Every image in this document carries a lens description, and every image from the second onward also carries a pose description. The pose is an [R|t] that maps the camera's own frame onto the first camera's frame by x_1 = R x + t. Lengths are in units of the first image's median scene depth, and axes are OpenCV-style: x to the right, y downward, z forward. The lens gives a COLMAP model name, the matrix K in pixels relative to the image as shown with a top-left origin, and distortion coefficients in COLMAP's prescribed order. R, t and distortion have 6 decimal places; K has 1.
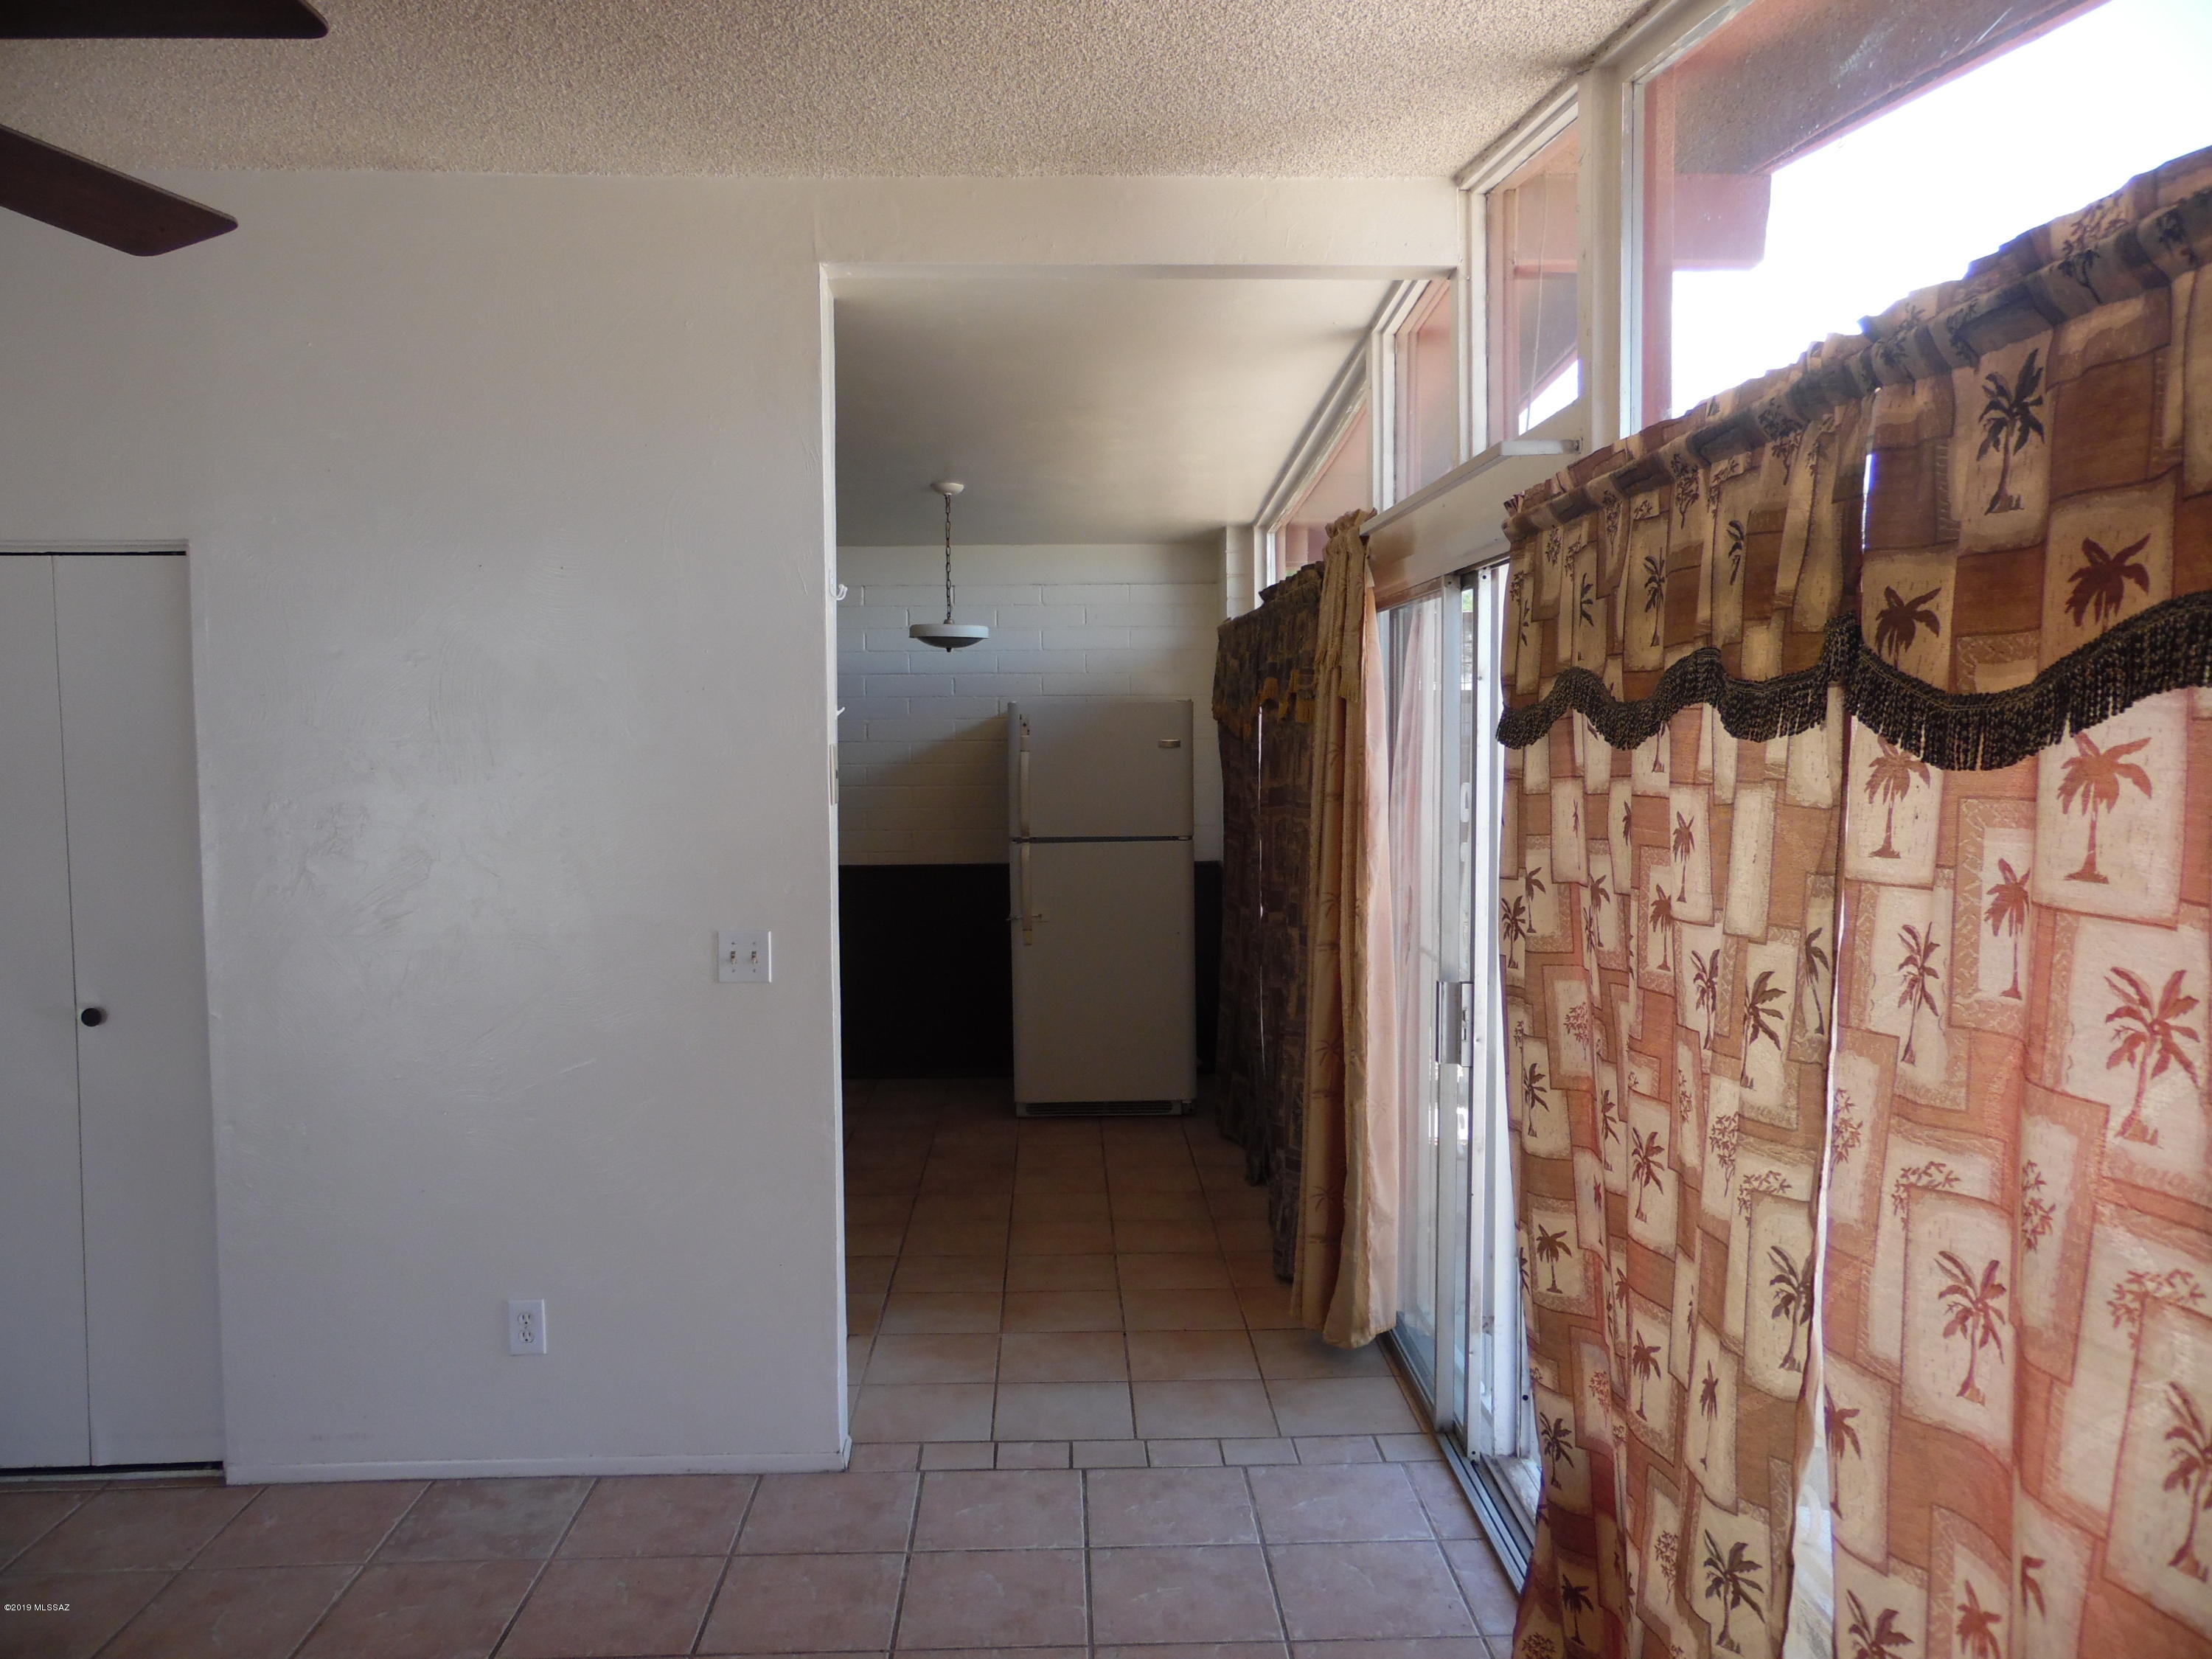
lens RADIAL K [[1660.3, 0, 1104.7], [0, 1660.3, 821.1], [0, 0, 1]] dist [-0.024020, 0.057038]
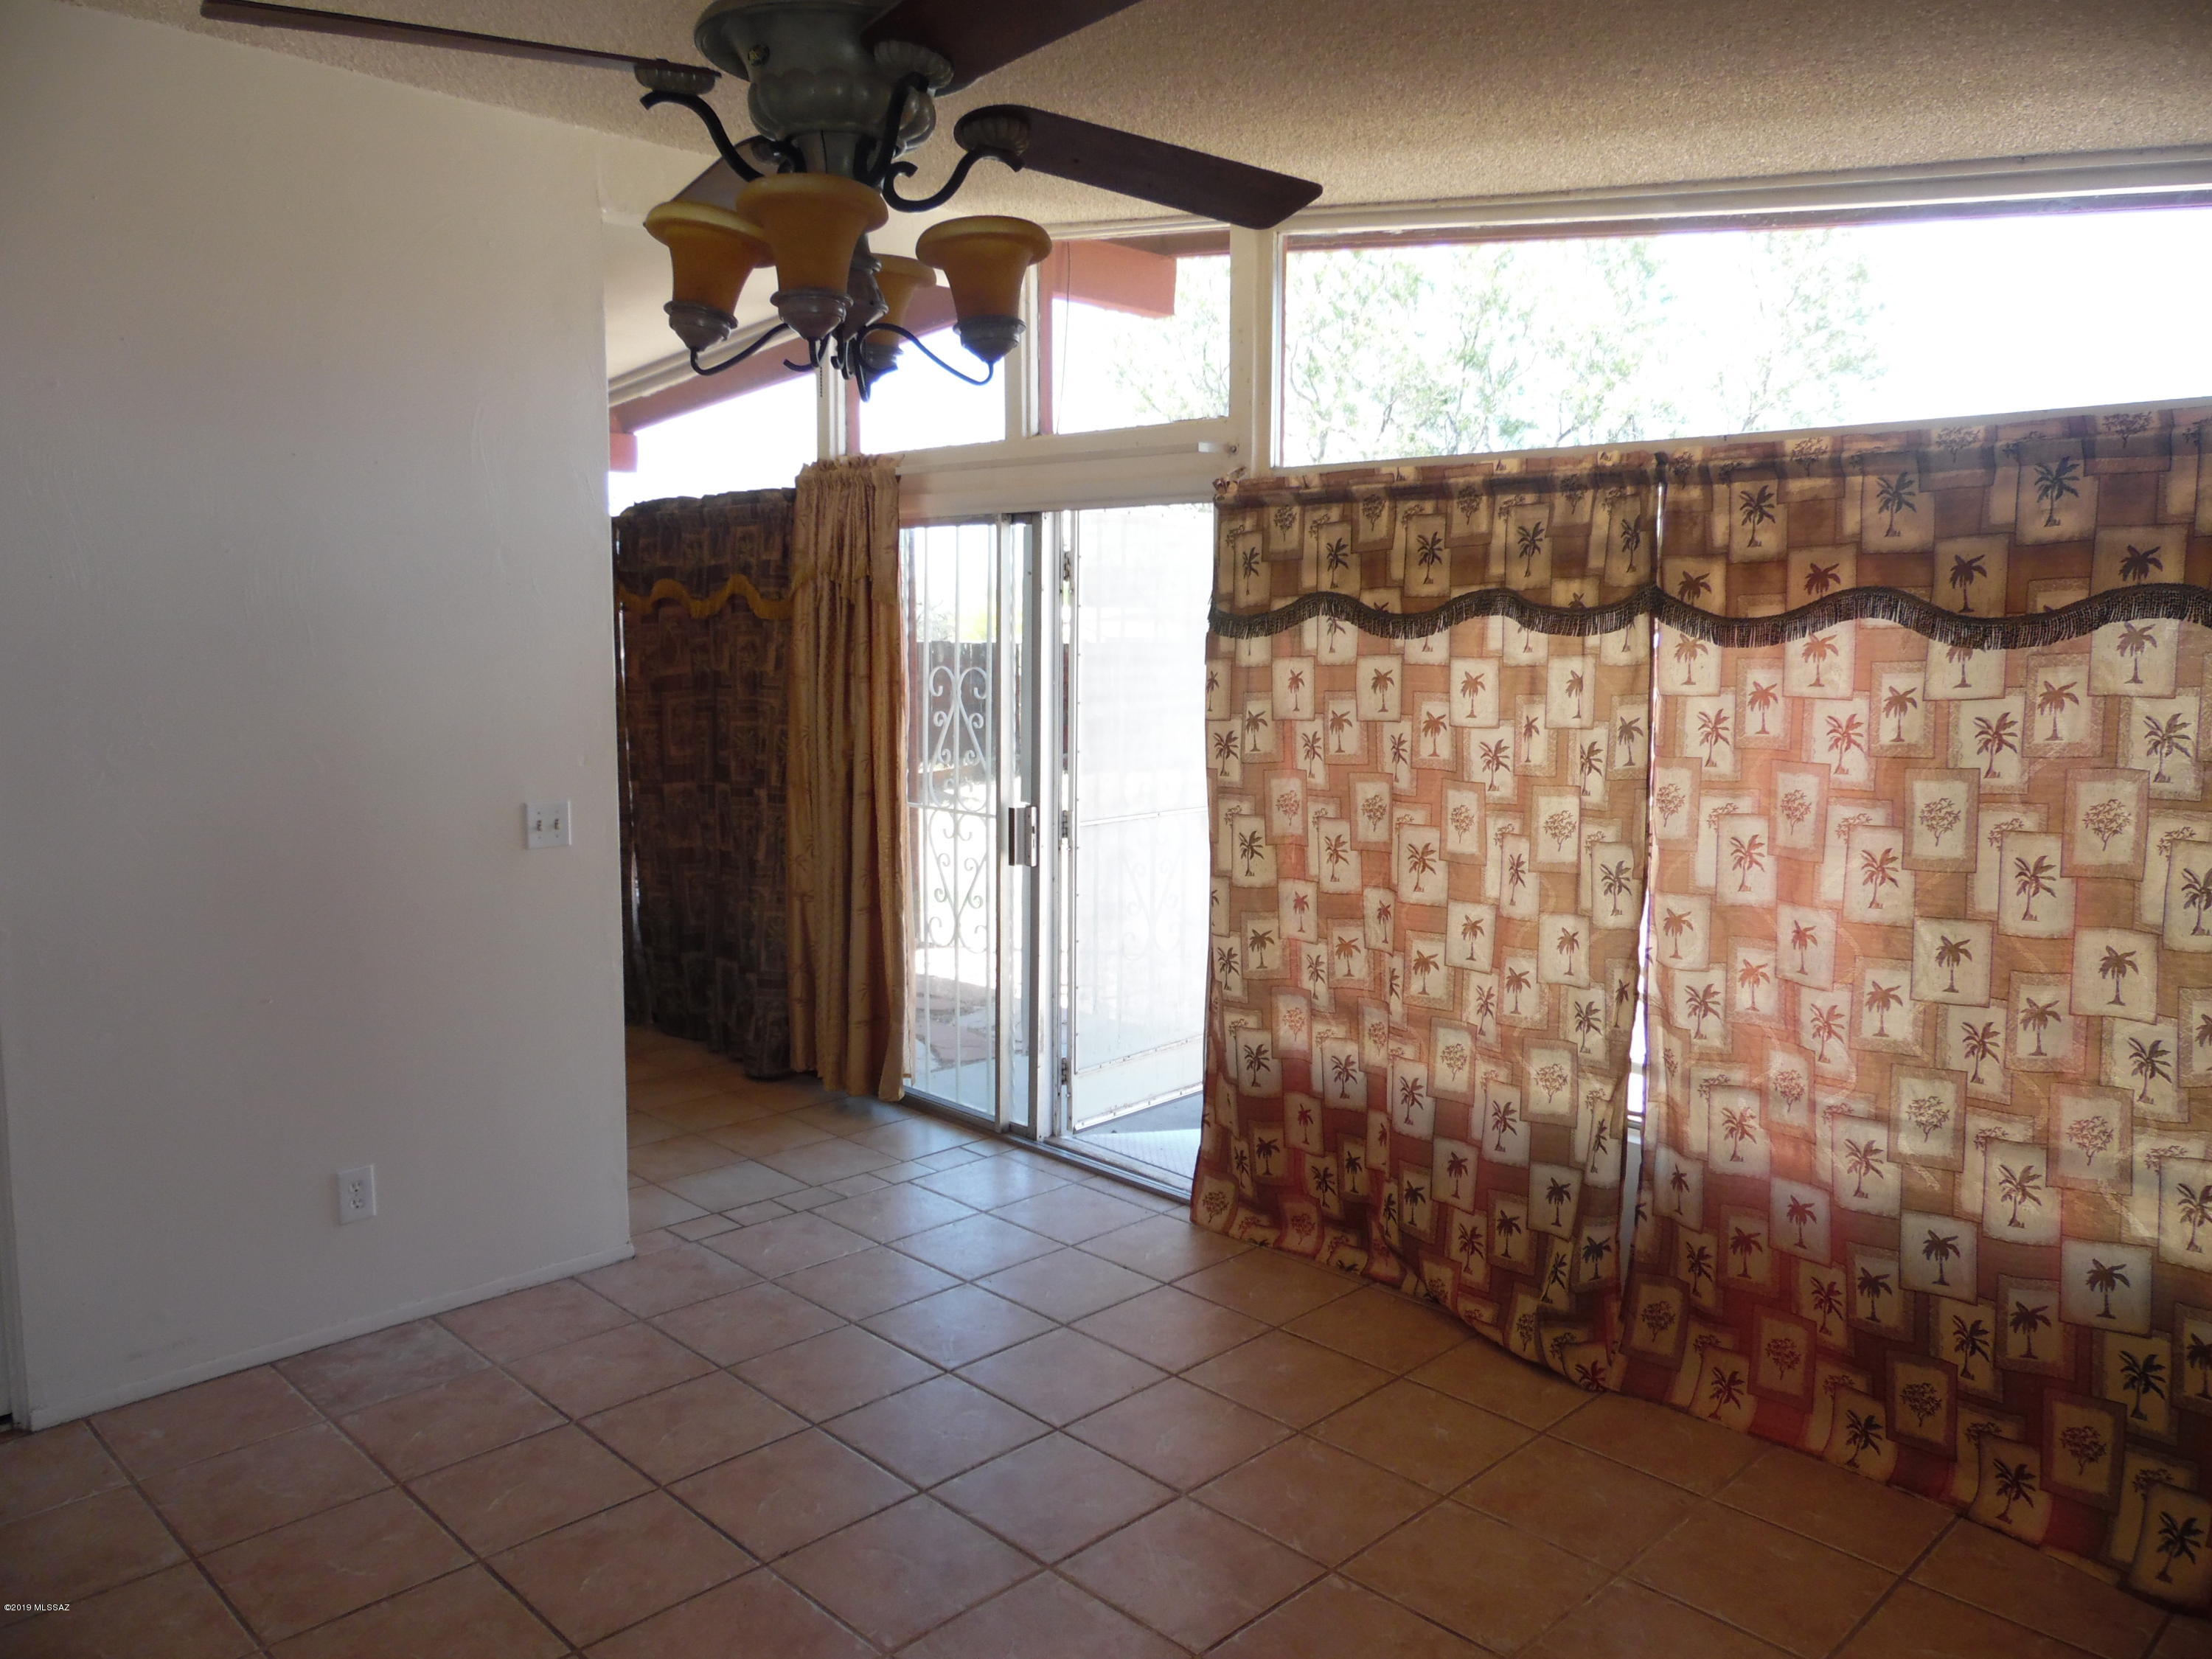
lens RADIAL K [[1660.3, 0, 1104.7], [0, 1660.3, 821.1], [0, 0, 1]] dist [-0.024020, 0.057038]
pose [[0.738409, -0.072513, 0.670443, -1.527309], [0.029168, 0.996706, 0.075675, 0.010890], [-0.673722, -0.036324, 0.738092, -0.184136]]
